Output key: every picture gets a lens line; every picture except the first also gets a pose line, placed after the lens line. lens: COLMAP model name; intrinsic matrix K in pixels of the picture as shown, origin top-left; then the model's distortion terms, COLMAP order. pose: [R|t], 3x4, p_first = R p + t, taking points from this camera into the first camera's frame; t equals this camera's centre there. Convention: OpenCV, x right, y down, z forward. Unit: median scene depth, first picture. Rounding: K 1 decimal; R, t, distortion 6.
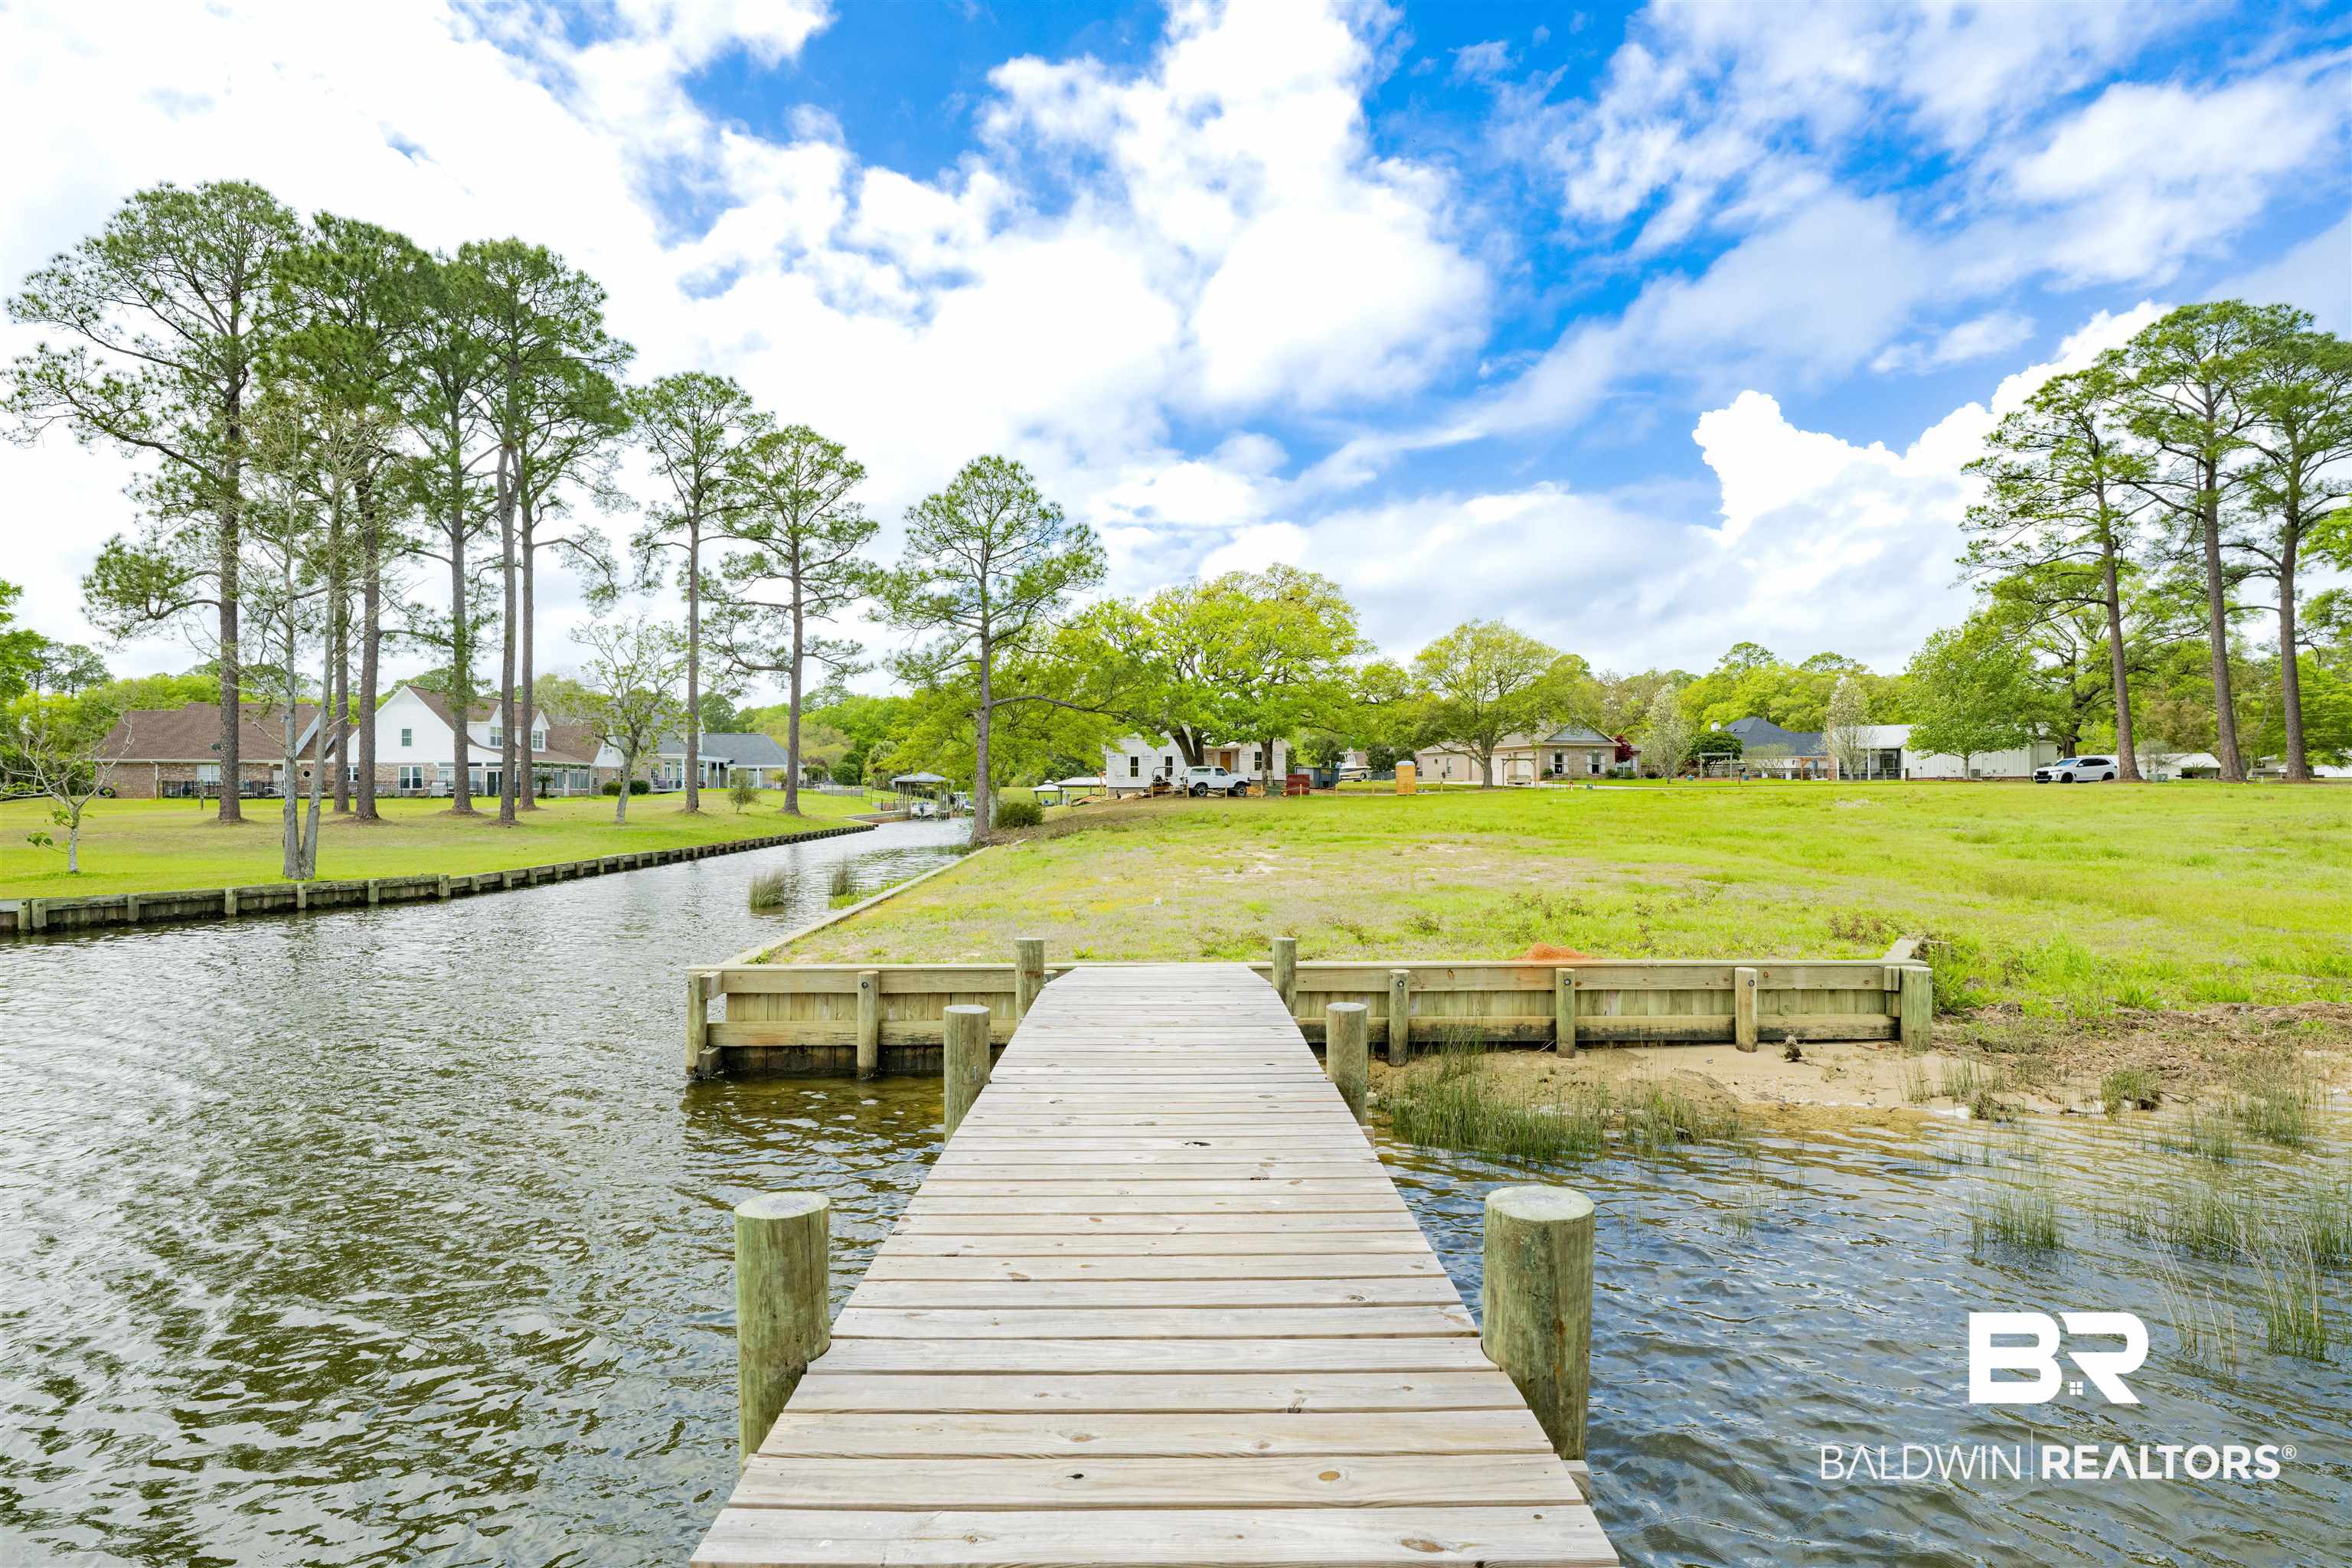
lens RADIAL K [[1100.2, 0, 1176.0], [0, 1100.2, 784.0], [0, 0, 1]] dist [-0.000494, -0.000012]
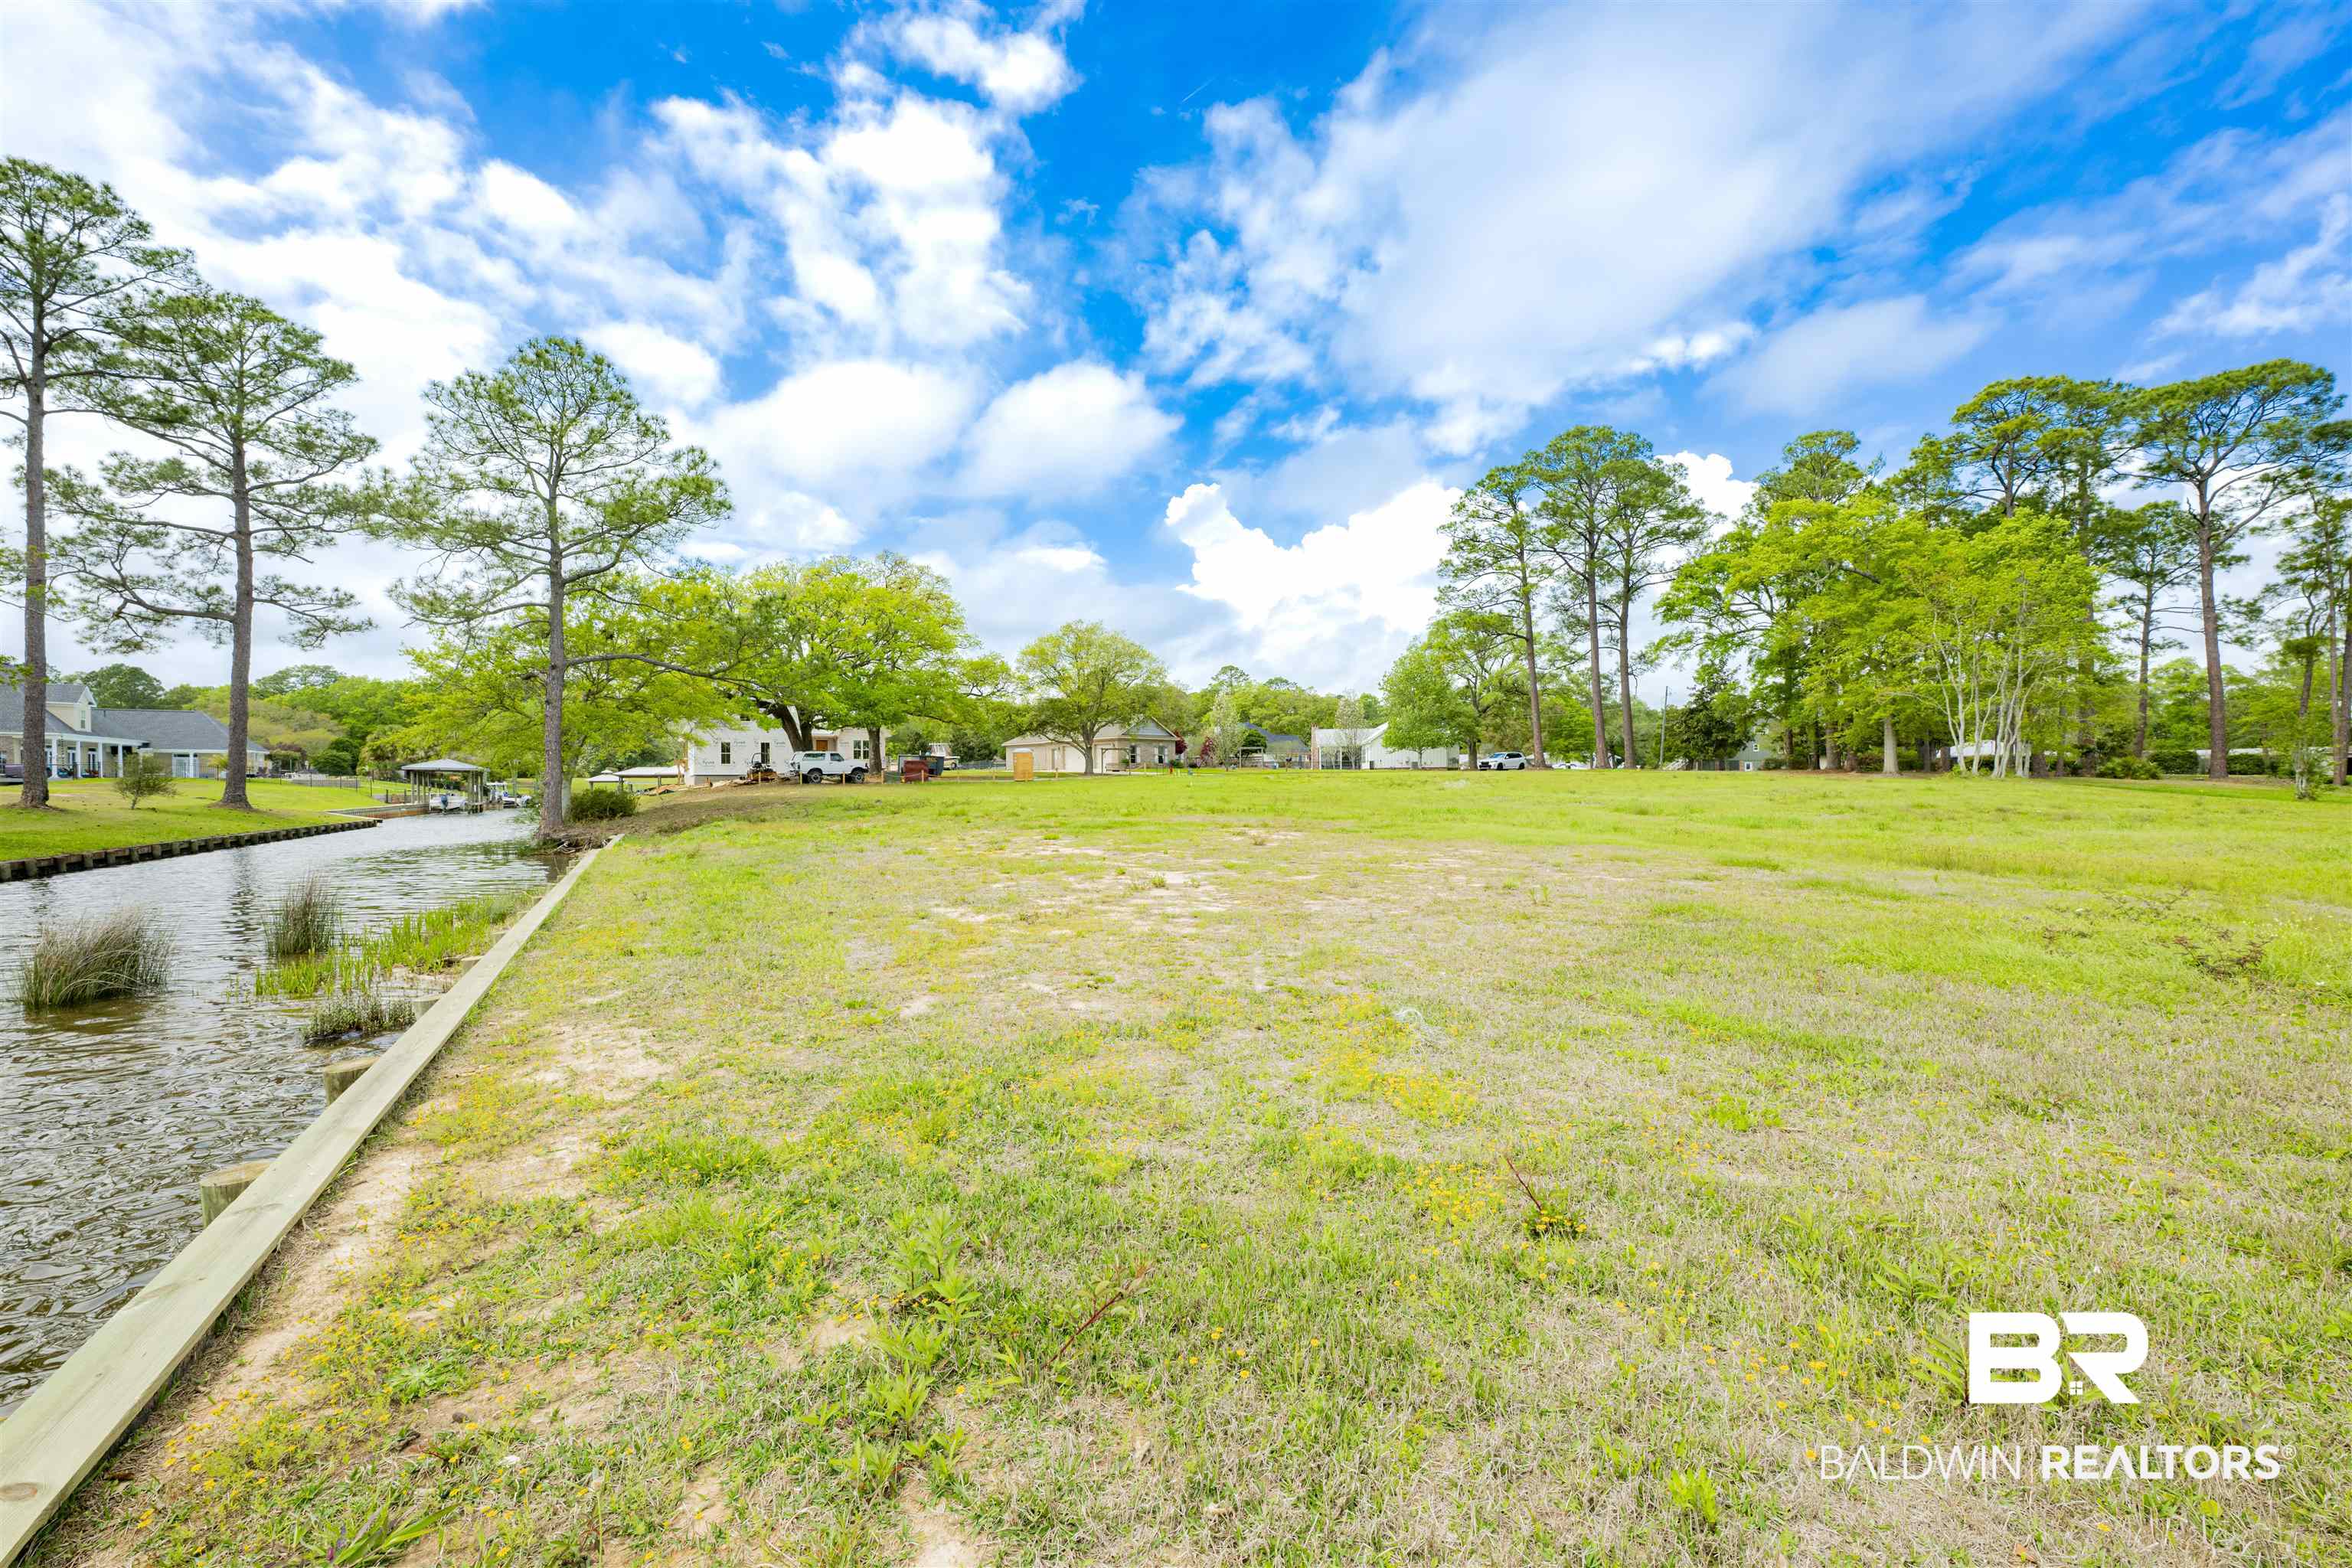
lens RADIAL K [[929.1, 0, 1176.0], [0, 929.1, 784.0], [0, 0, 1]] dist [0.005104, -0.000279]
pose [[0.903974, -0.004359, 0.427566, -0.037451], [0.000672, 0.999961, 0.008774, 0.005043], [-0.427588, -0.007644, 0.903942, 0.137254]]
